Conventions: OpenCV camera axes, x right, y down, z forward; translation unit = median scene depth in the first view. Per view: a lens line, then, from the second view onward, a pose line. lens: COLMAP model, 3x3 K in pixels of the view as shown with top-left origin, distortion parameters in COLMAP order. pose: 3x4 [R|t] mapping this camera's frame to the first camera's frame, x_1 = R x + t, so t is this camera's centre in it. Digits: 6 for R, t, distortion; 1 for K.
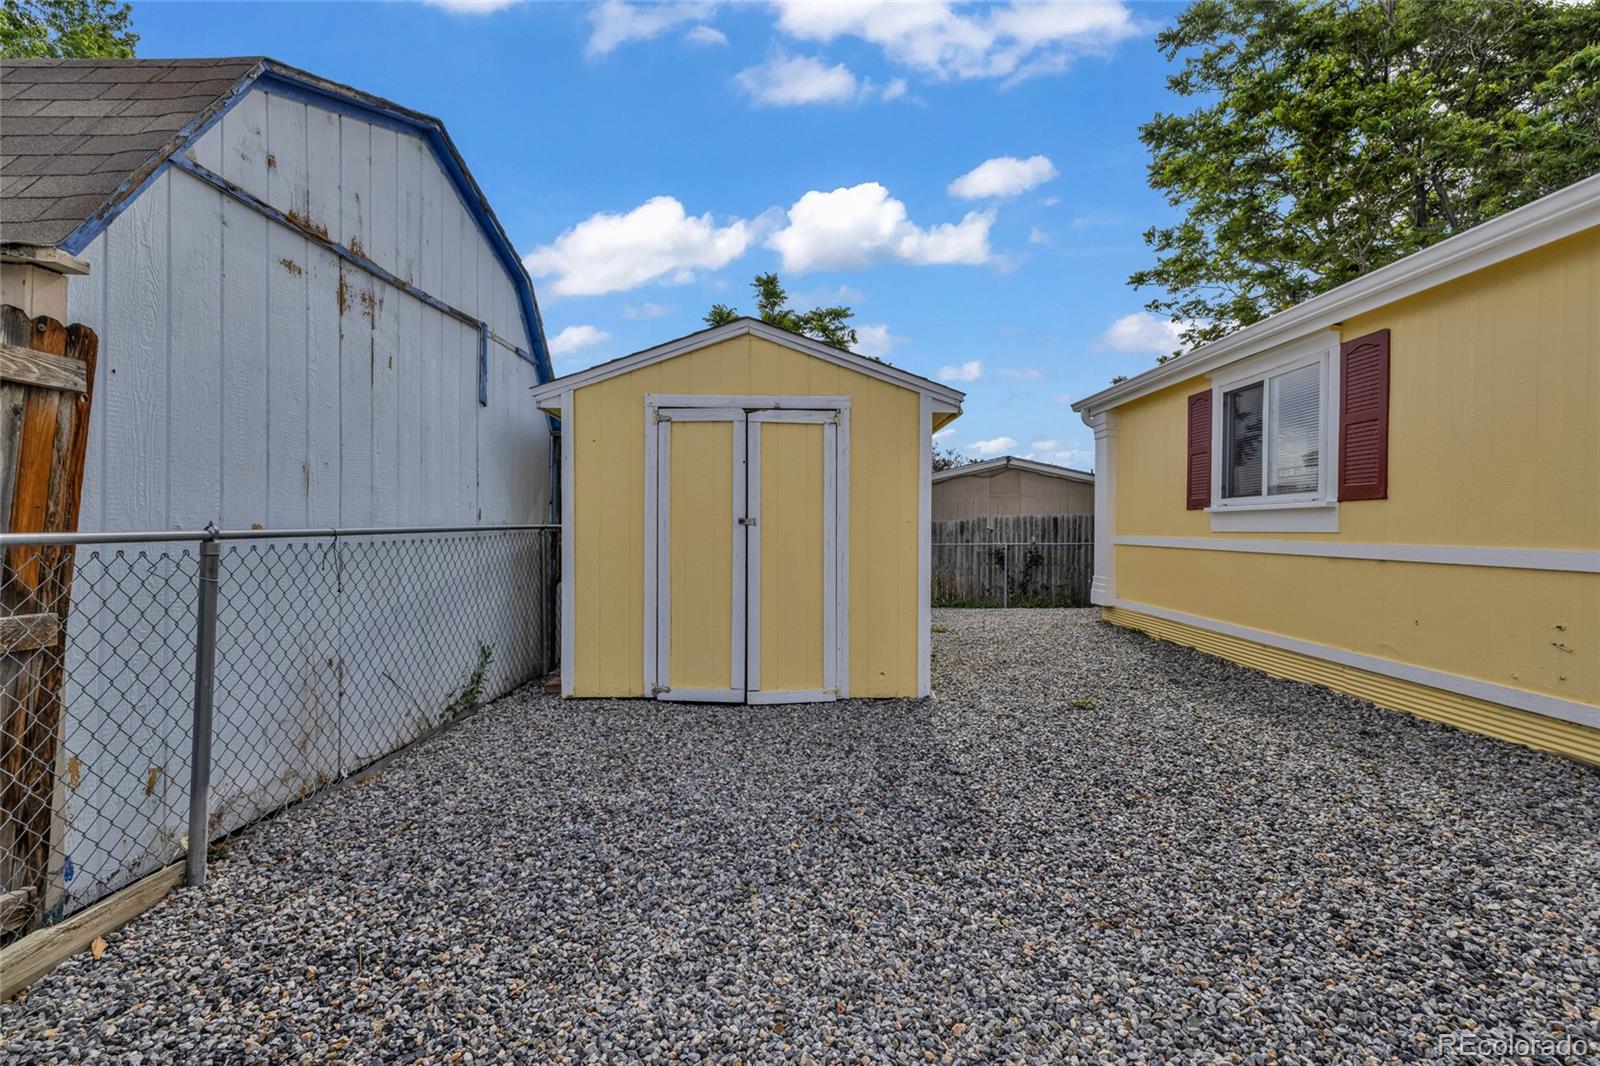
lens RADIAL K [[671.0, 0, 799.6], [0, 671.0, 531.0], [0, 0, 1]] dist [0.000470, 0.000228]
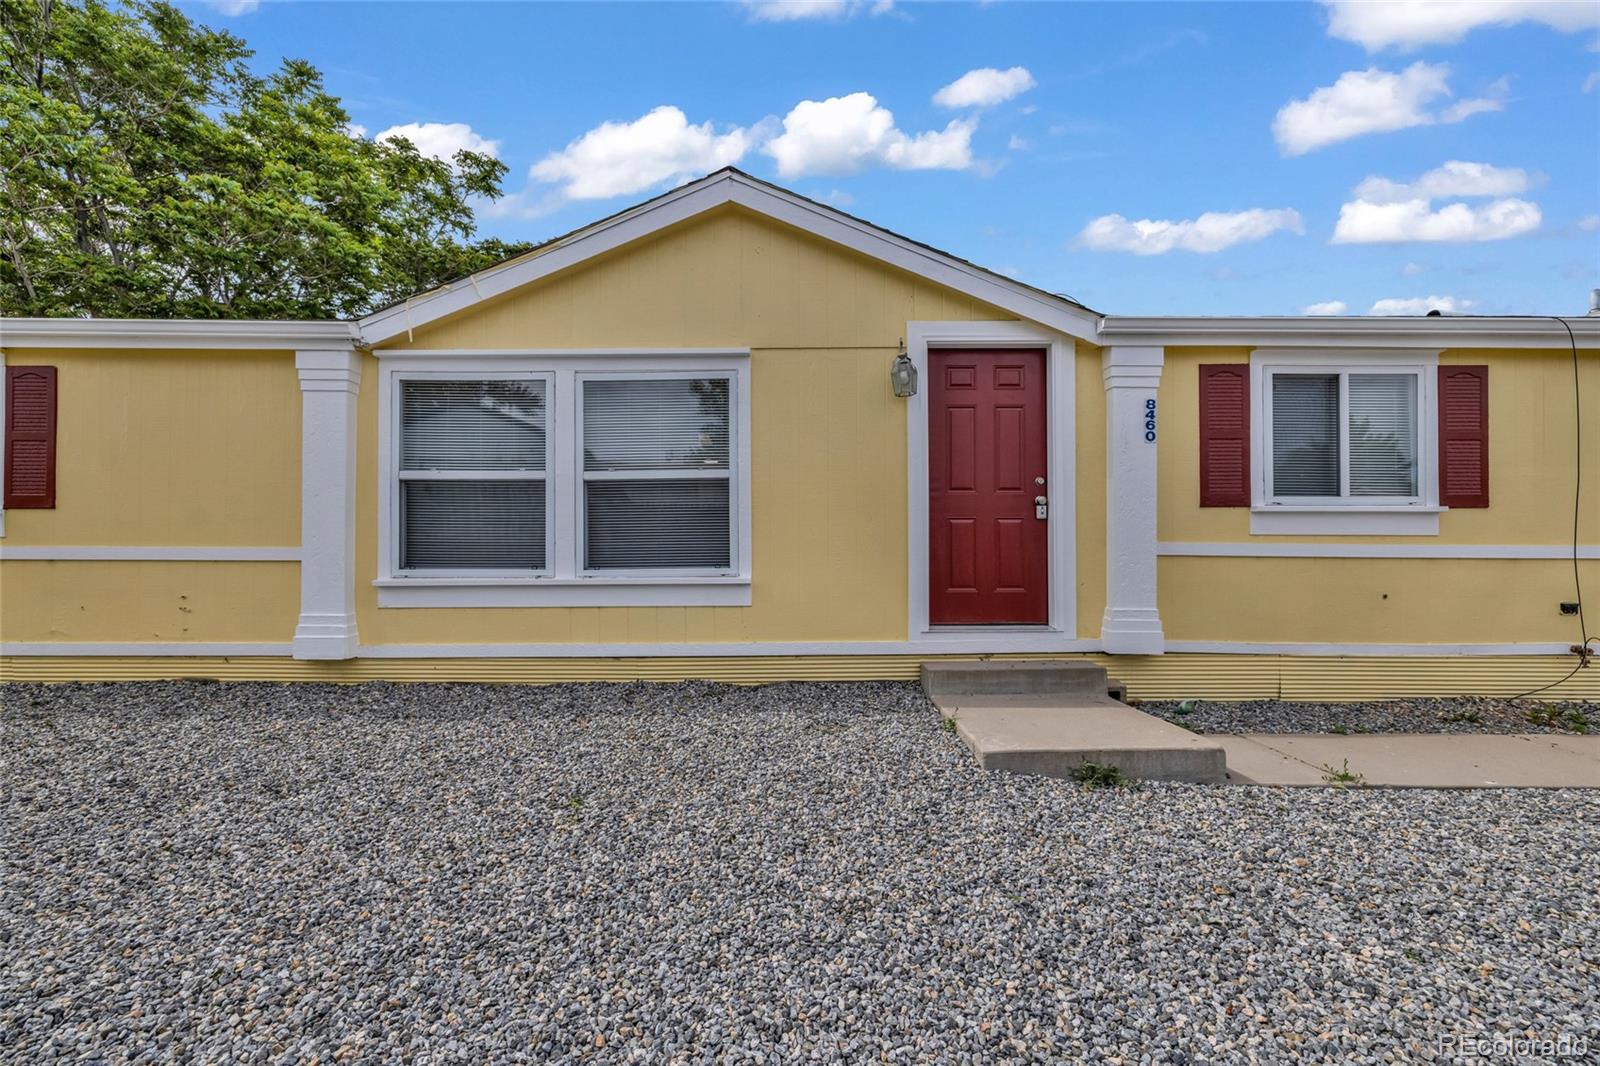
lens RADIAL K [[671.0, 0, 799.6], [0, 671.0, 531.0], [0, 0, 1]] dist [0.000470, 0.000228]
pose [[0.005564, 0.006517, 0.999963, -0.338942], [0.010665, 0.999922, -0.006576, 0.016355], [-0.999928, 0.010701, 0.005494, -0.358168]]
